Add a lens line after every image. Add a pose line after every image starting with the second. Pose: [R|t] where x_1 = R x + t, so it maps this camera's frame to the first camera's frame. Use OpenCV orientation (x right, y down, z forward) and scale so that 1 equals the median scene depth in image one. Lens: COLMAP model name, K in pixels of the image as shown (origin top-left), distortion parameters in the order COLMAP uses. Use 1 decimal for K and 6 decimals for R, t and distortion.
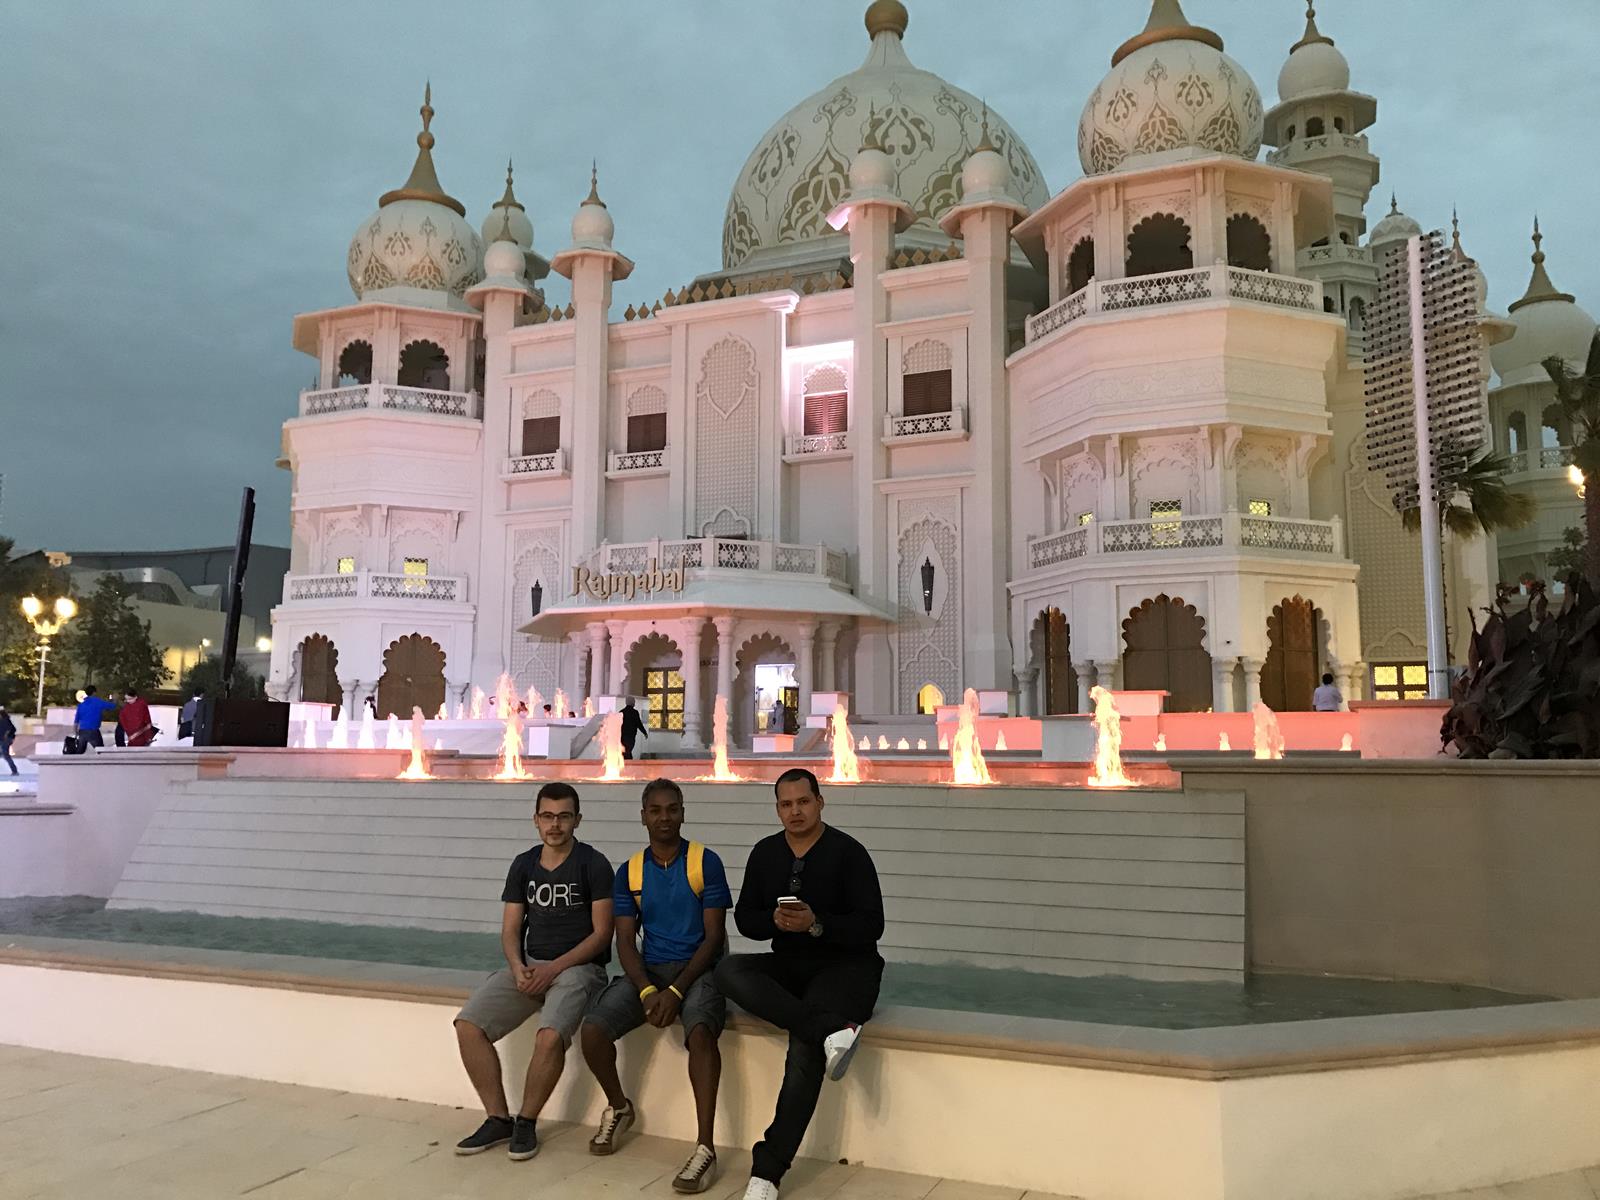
lens RADIAL K [[1298.9, 0, 781.5], [0, 1298.9, 600.5], [0, 0, 1]] dist [0.047188, -0.223722]
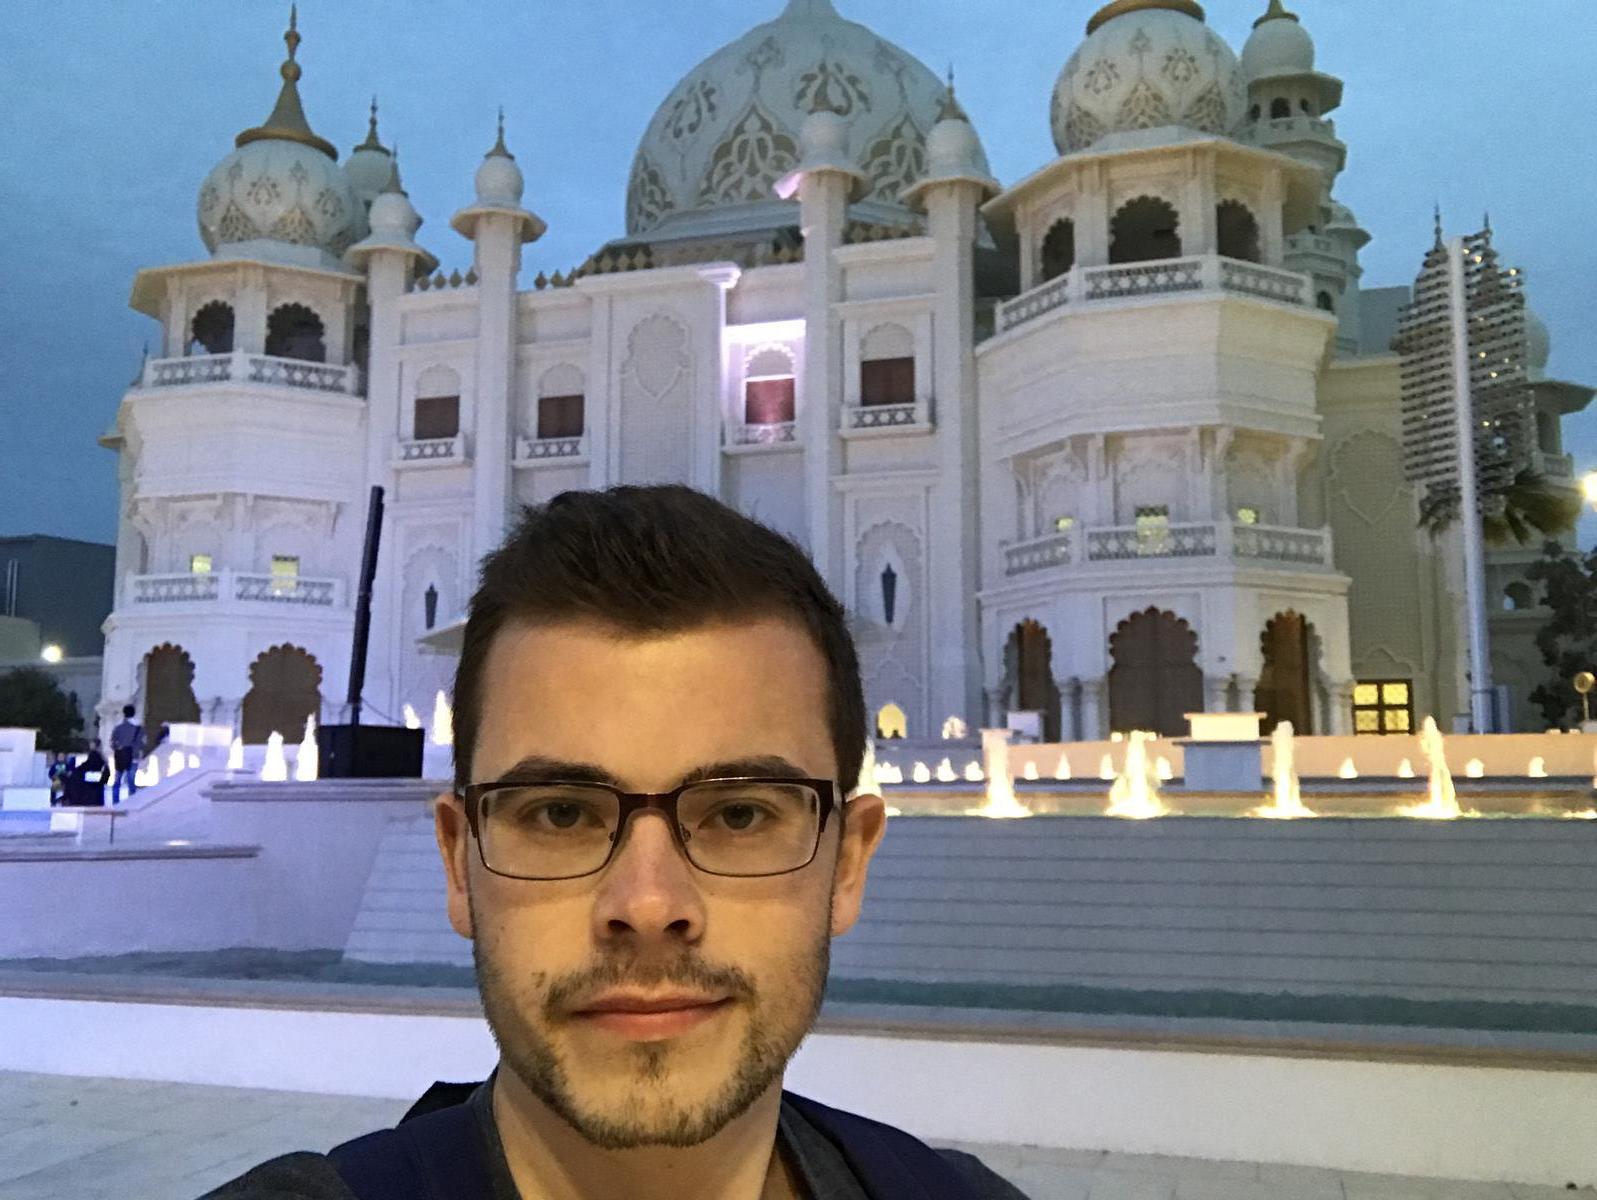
lens RADIAL K [[1470.4, 0, 798.5], [0, 1470.4, 600.0], [0, 0, 1]] dist [-0.011048, -0.005886]
pose [[0.992008, 0.008883, 0.125860, -0.073649], [-0.008423, 0.999956, -0.004187, -0.002466], [-0.125892, 0.003093, 0.992039, -0.007274]]
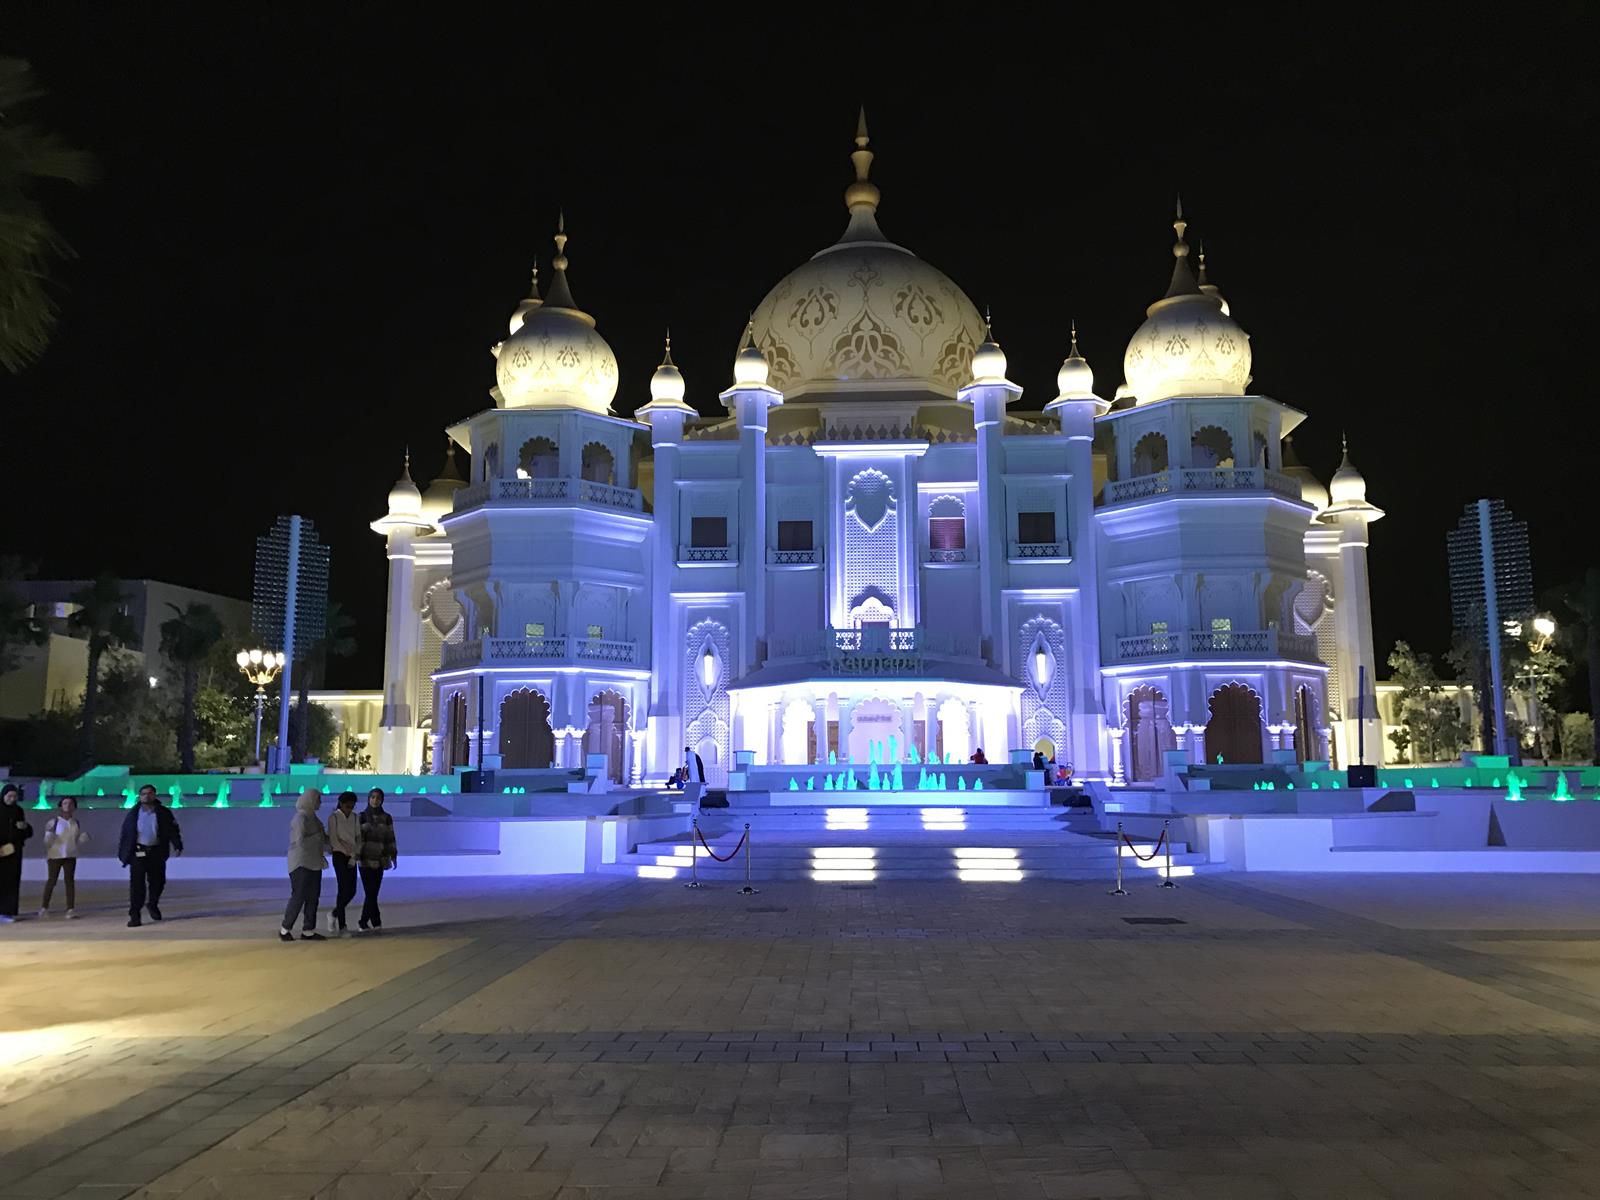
lens RADIAL K [[1298.9, 0, 781.5], [0, 1298.9, 600.5], [0, 0, 1]] dist [0.047188, -0.223722]
pose [[0.932896, 0.044828, 0.357345, -0.610702], [-0.036272, 0.998873, -0.030614, -0.028275], [-0.358314, 0.015598, 0.933471, -0.192850]]
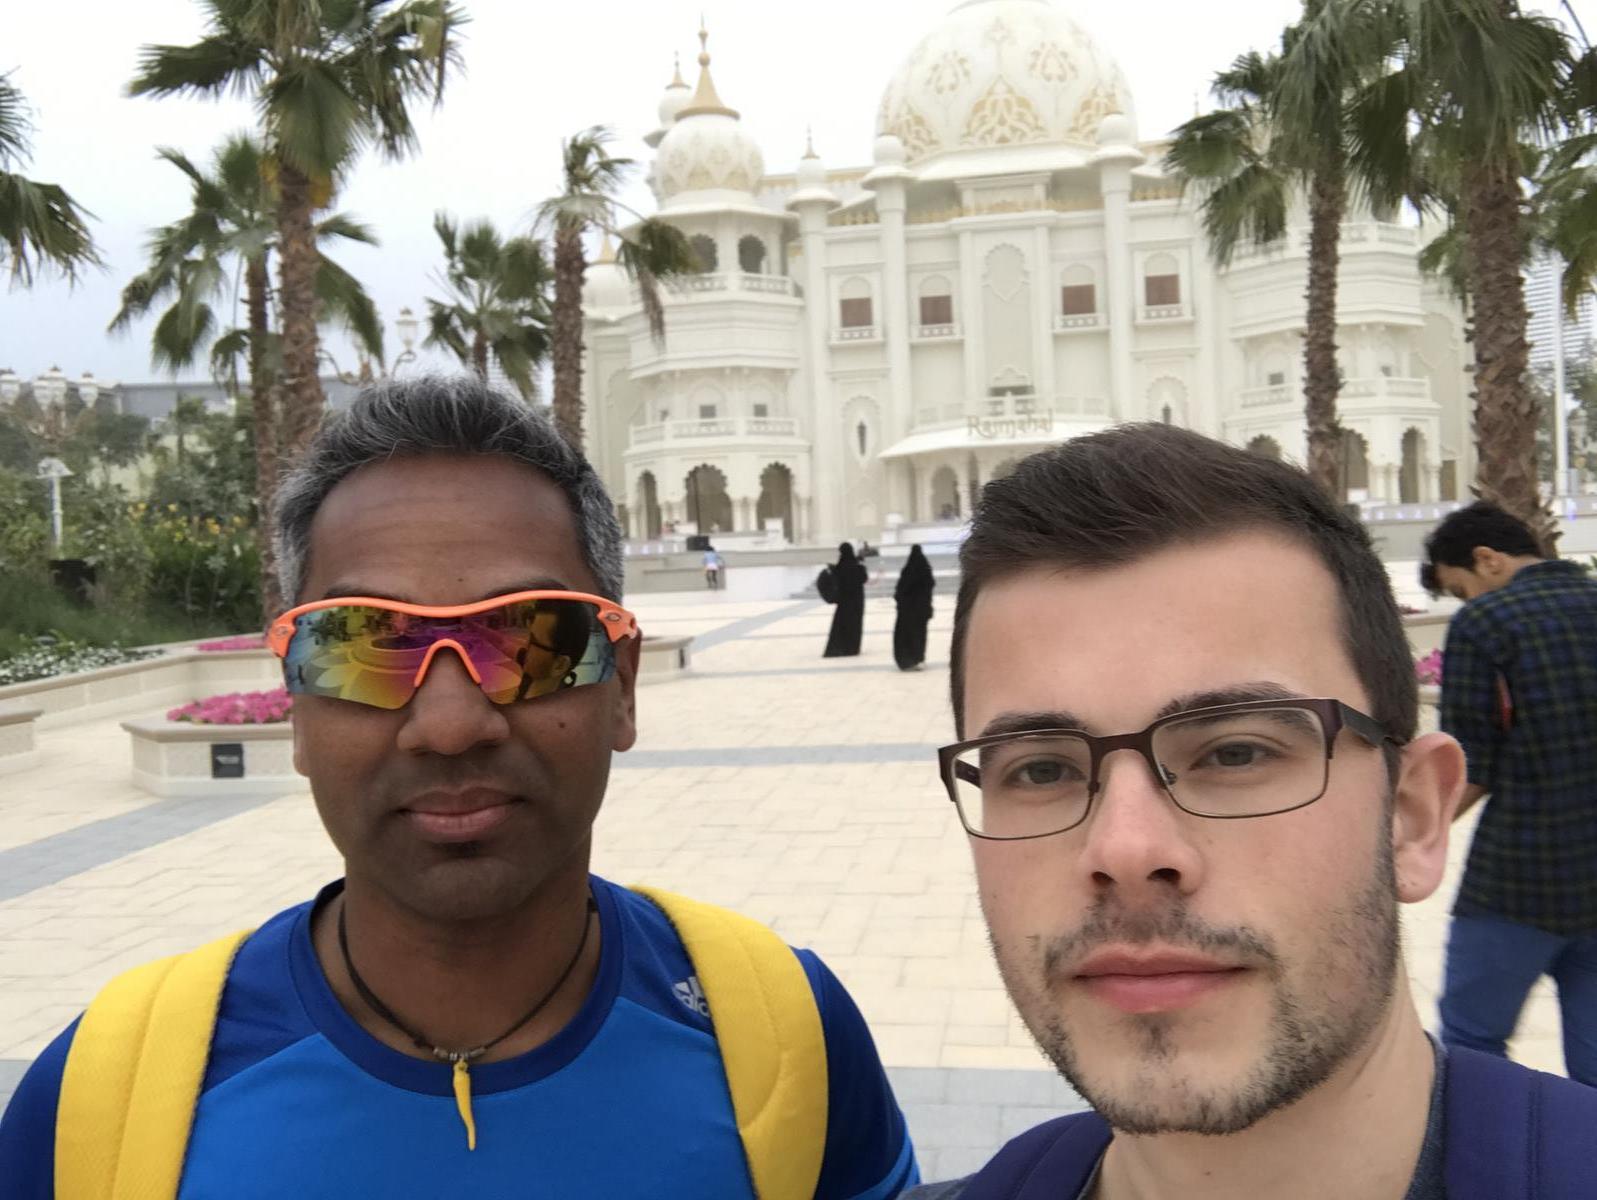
lens RADIAL K [[1470.4, 0, 798.5], [0, 1470.4, 600.0], [0, 0, 1]] dist [-0.011048, -0.005886]
pose [[0.965005, -0.059670, 0.255353, -0.709741], [0.021107, 0.988282, 0.151173, -0.068575], [-0.261381, -0.140493, 0.954956, -0.524302]]
